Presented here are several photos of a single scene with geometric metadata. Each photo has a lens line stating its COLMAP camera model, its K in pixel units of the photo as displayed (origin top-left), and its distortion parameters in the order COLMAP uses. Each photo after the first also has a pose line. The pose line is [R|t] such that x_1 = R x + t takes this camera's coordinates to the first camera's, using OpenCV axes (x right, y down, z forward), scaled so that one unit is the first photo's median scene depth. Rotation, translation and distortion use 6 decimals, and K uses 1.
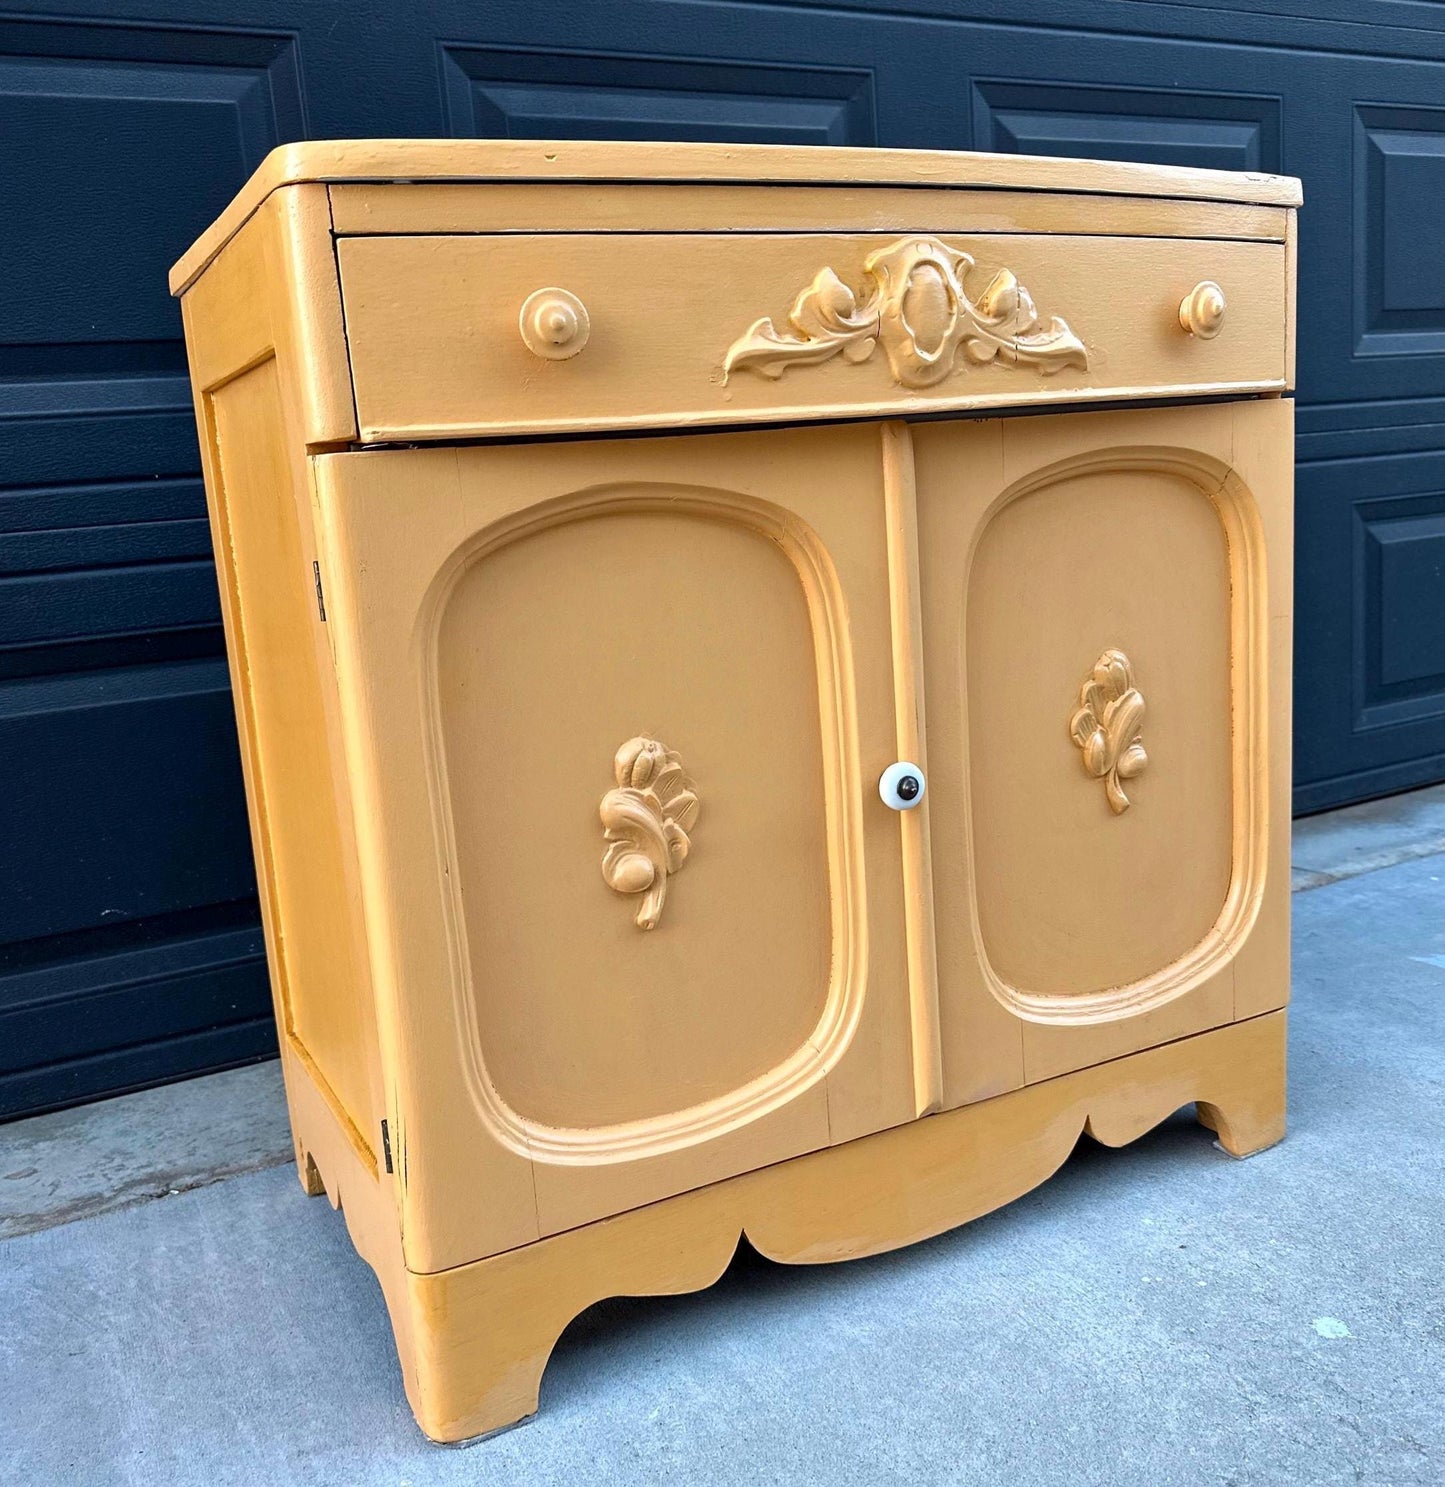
lens RADIAL K [[1426.8, 0, 721.9], [0, 1426.8, 769.0], [0, 0, 1]] dist [0.023513, 0.000000]
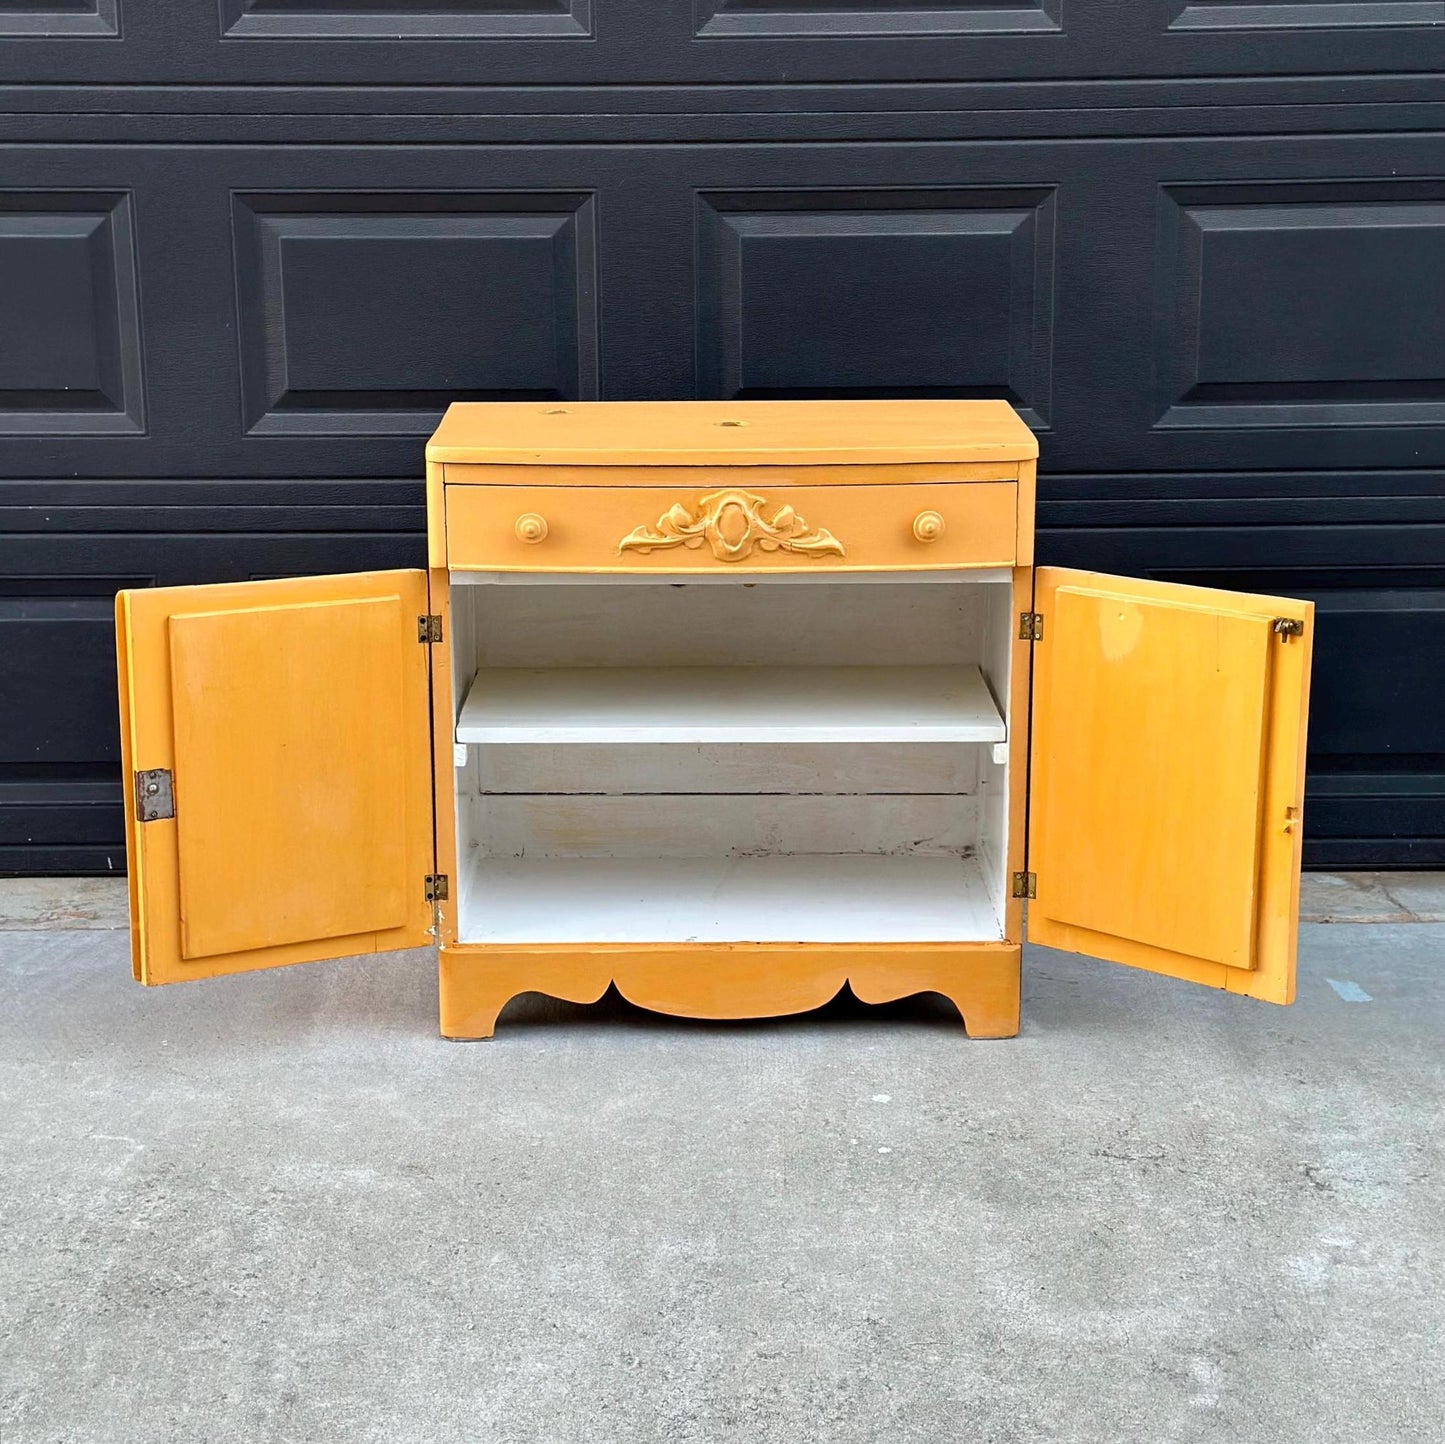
lens RADIAL K [[2680.0, 0, 708.0], [0, 2680.0, 748.8], [0, 0, 1]] dist [0.153023, 0.000000]
pose [[0.887542, 0.177343, -0.425229, 1.623383], [-0.148152, 0.983787, 0.101067, -0.363832], [0.436258, -0.026702, 0.899425, -2.179759]]
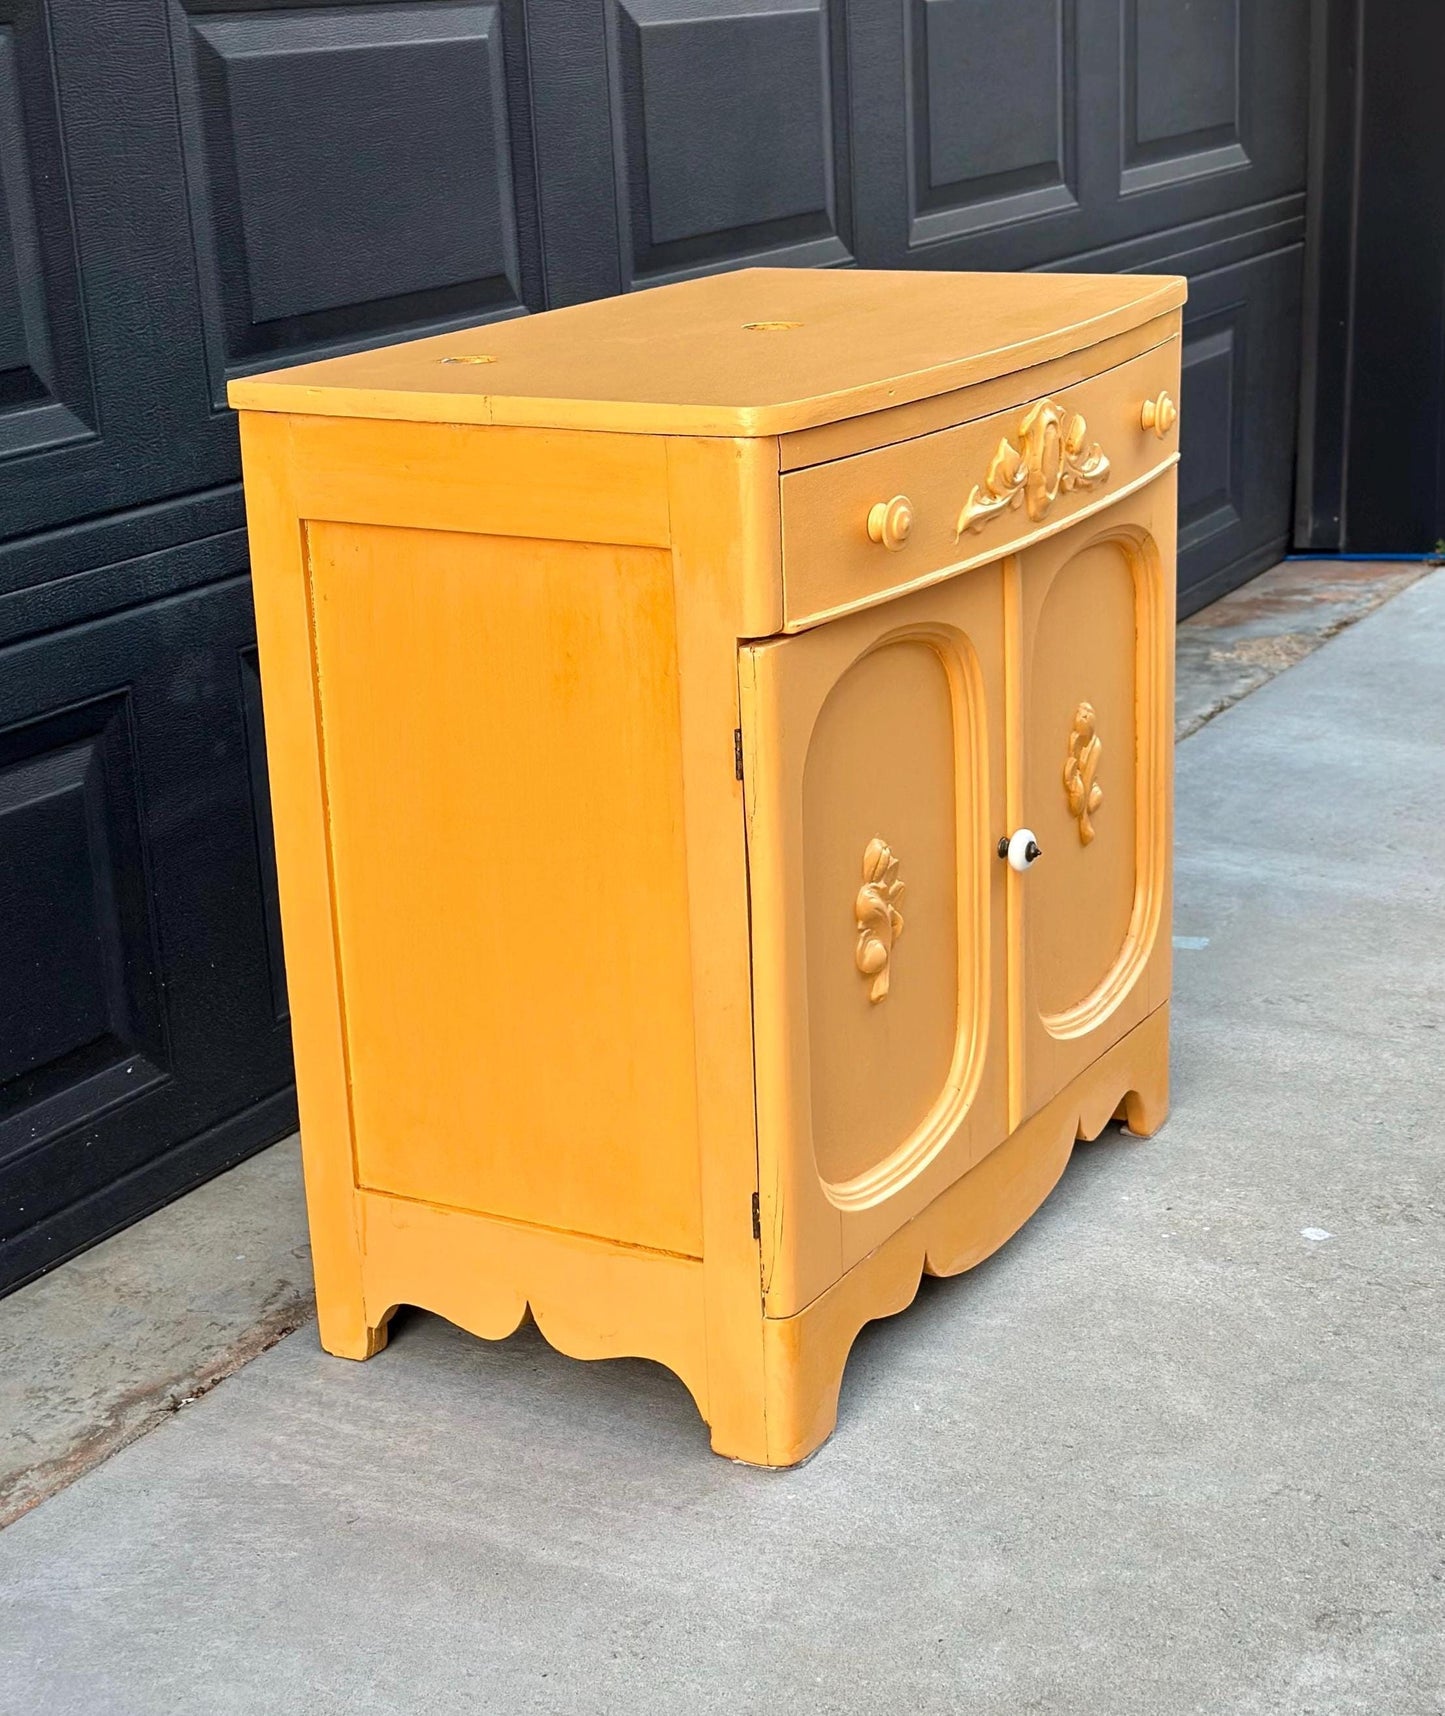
lens RADIAL K [[2861.8, 0, 713.5], [0, 2861.8, 886.9], [0, 0, 1]] dist [0.166215, 0.000000]
pose [[0.839848, -0.129067, 0.527254, -1.340562], [0.087022, 0.990772, 0.103917, -0.226758], [-0.535800, -0.041392, 0.843329, -0.858529]]
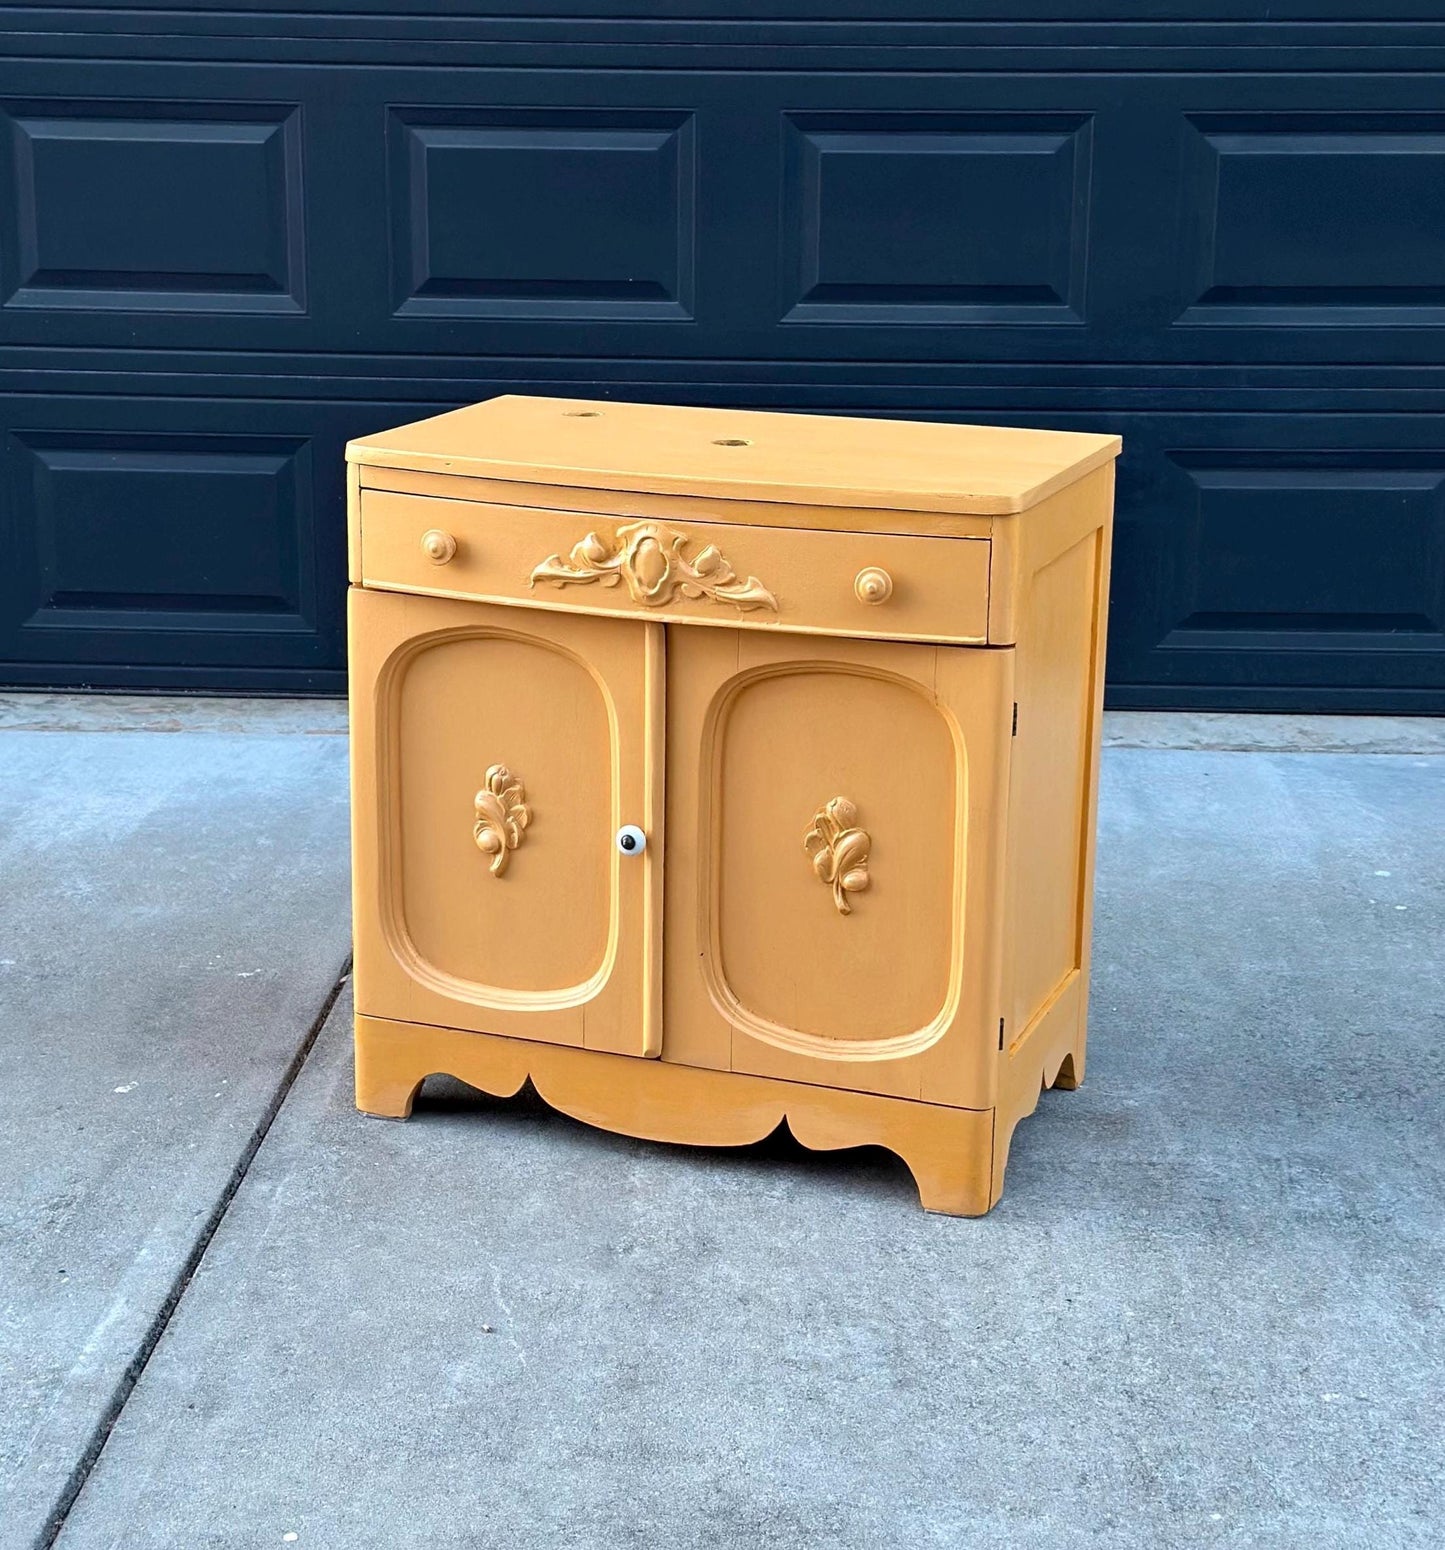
lens RADIAL K [[2781.3, 0, 706.0], [0, 2781.3, 735.1], [0, 0, 1]] dist [0.155707, 0.000000]
pose [[0.661508, 0.265437, -0.701392, 2.338101], [-0.207017, 0.963559, 0.169407, -0.647097], [0.720799, 0.033135, 0.692352, -1.094166]]
